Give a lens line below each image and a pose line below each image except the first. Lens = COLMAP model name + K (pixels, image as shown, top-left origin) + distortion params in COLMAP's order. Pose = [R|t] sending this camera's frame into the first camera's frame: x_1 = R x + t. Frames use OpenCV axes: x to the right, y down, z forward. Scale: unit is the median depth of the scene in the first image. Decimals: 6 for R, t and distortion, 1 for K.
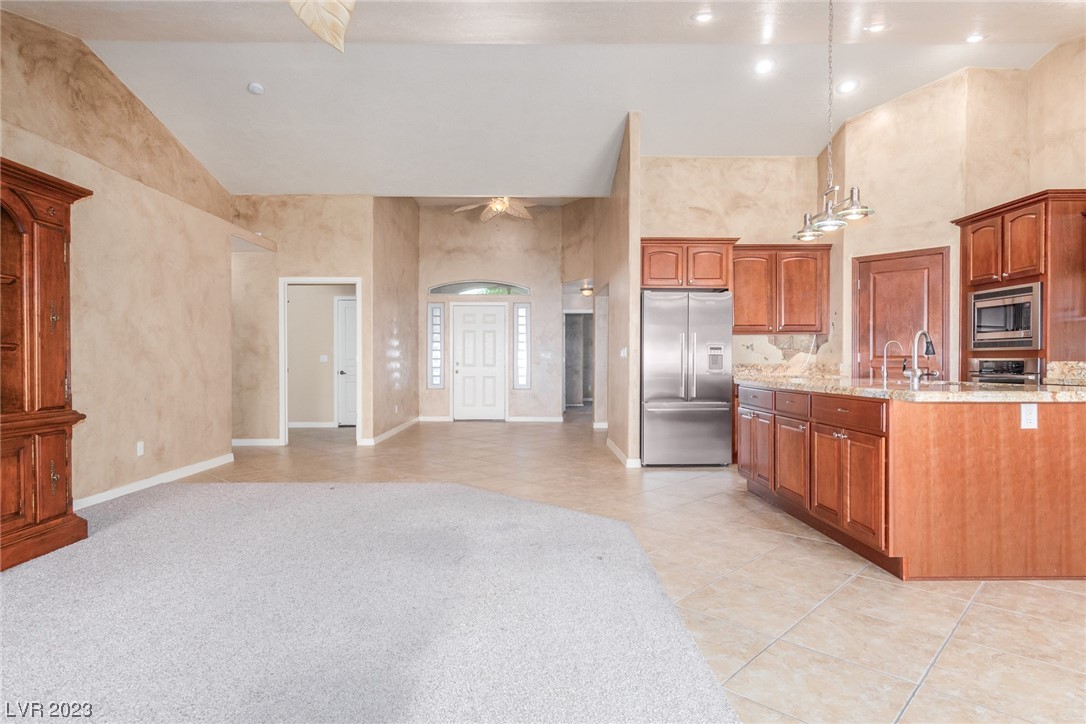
lens RADIAL K [[587.3, 0, 540.1], [0, 587.3, 366.8], [0, 0, 1]] dist [0.000603, -0.000108]
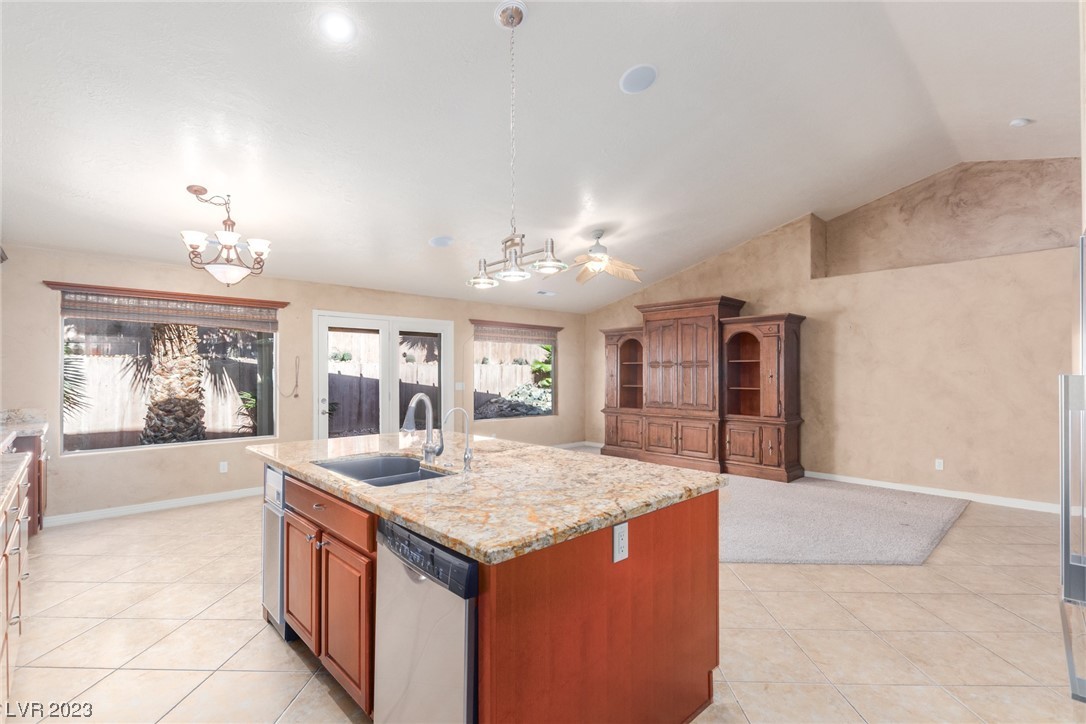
lens RADIAL K [[498.0, 0, 540.8], [0, 498.0, 366.6], [0, 0, 1]] dist [0.004604, -0.002143]
pose [[-0.730882, -0.005841, -0.682479, 0.609294], [-0.004782, 0.999983, -0.003436, -0.059458], [0.682487, 0.000752, -0.730898, 0.982825]]
